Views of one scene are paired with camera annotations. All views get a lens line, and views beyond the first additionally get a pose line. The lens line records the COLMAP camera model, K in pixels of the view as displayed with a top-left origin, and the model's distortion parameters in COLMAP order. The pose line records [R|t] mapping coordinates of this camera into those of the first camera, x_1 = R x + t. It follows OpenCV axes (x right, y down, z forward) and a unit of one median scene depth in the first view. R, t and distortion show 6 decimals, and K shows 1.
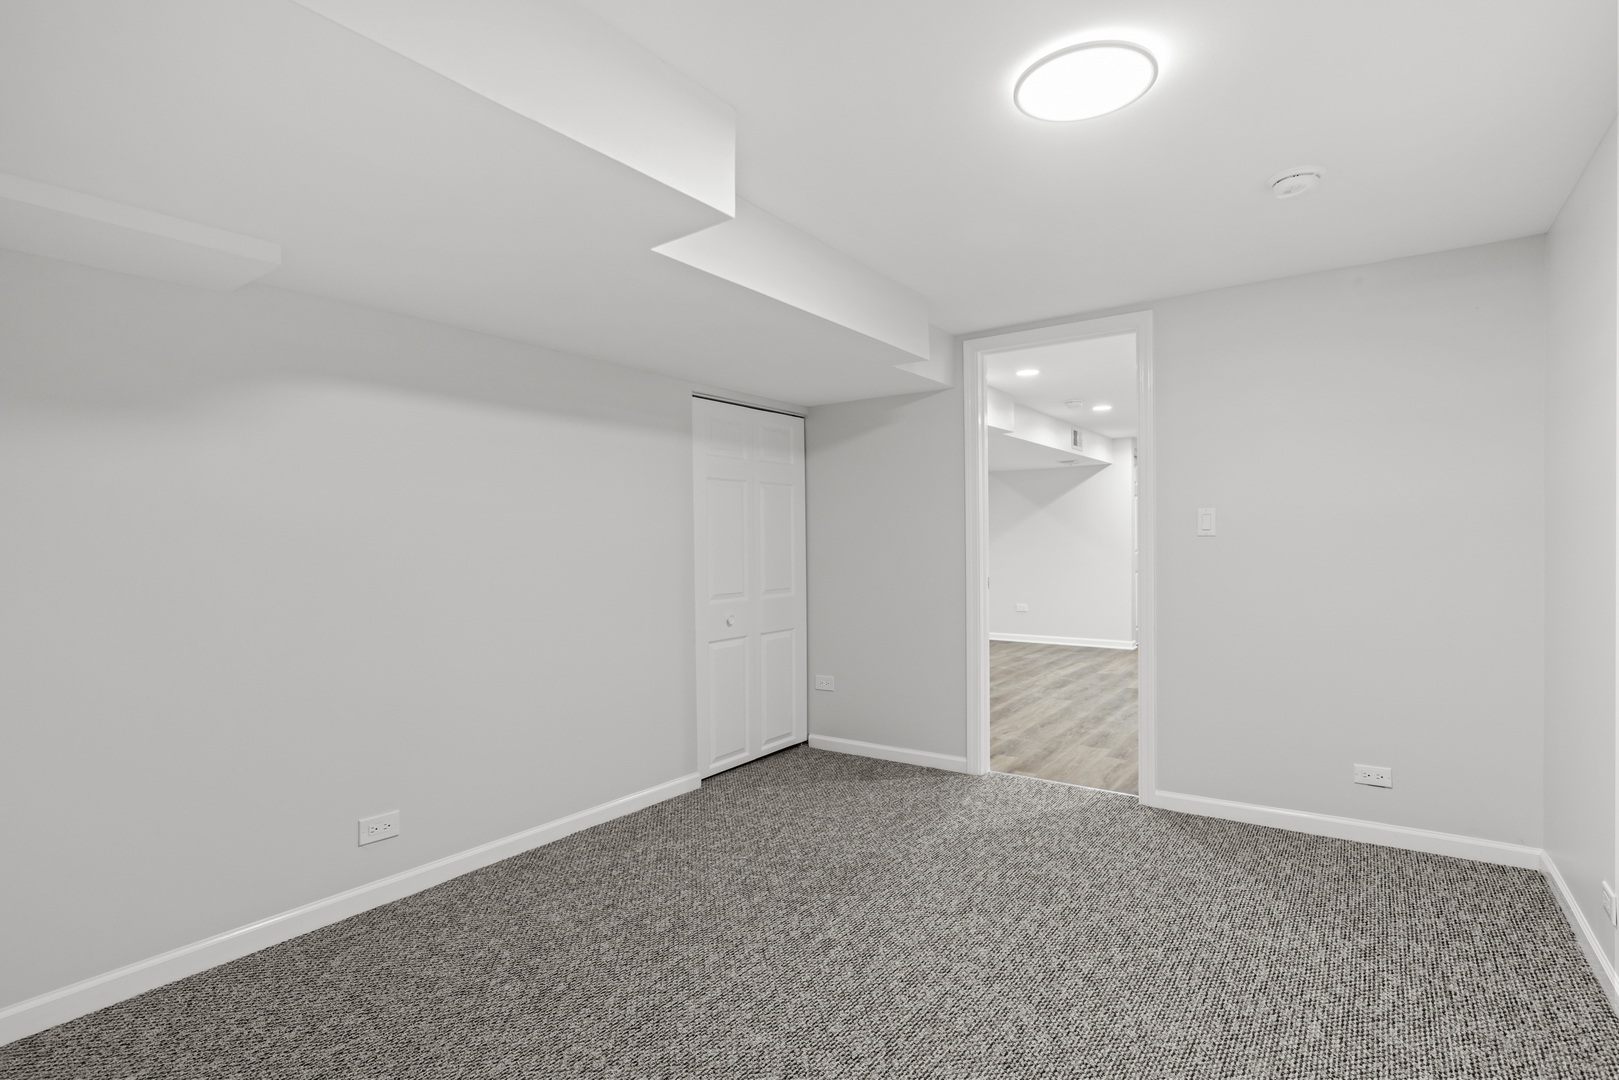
lens RADIAL K [[788.8, 0, 816.0], [0, 788.8, 536.8], [0, 0, 1]] dist [-0.000155, 0.000535]
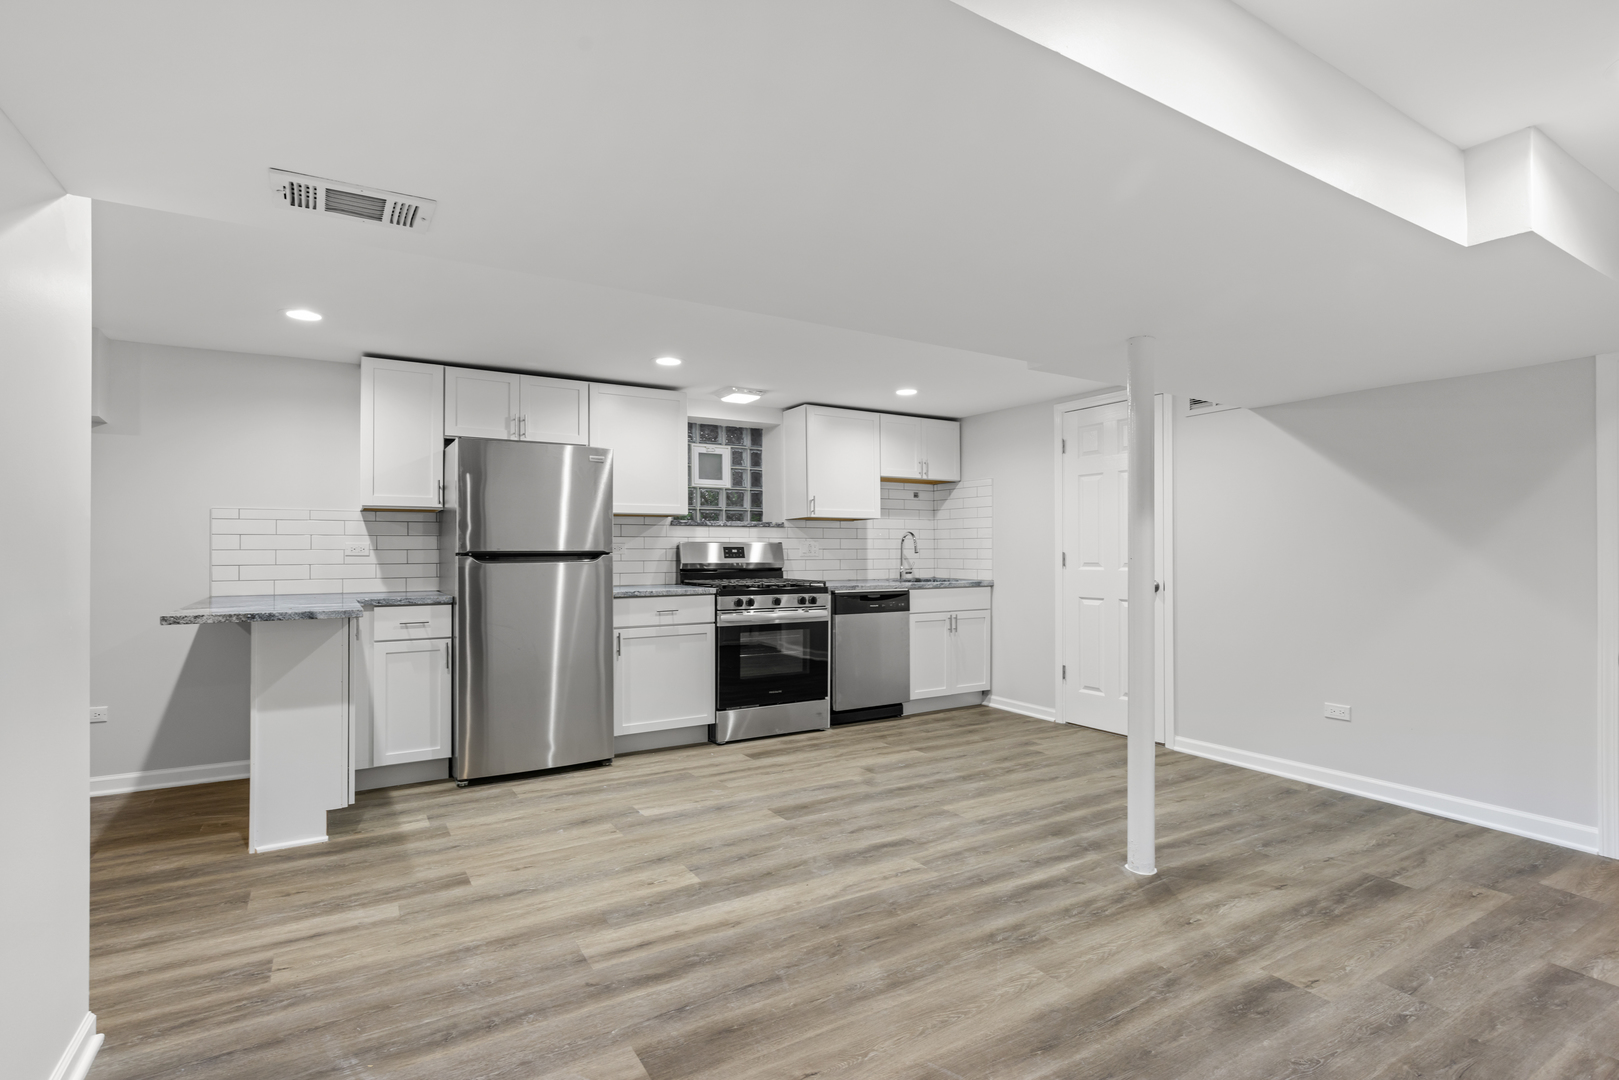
lens RADIAL K [[788.8, 0, 806.5], [0, 788.8, 543.1], [0, 0, 1]] dist [-0.000155, 0.000535]
pose [[-0.917853, 0.015390, 0.396623, 0.231540], [0.009305, 0.999808, -0.017262, 0.008526], [-0.396812, -0.012153, -0.917819, 2.209993]]
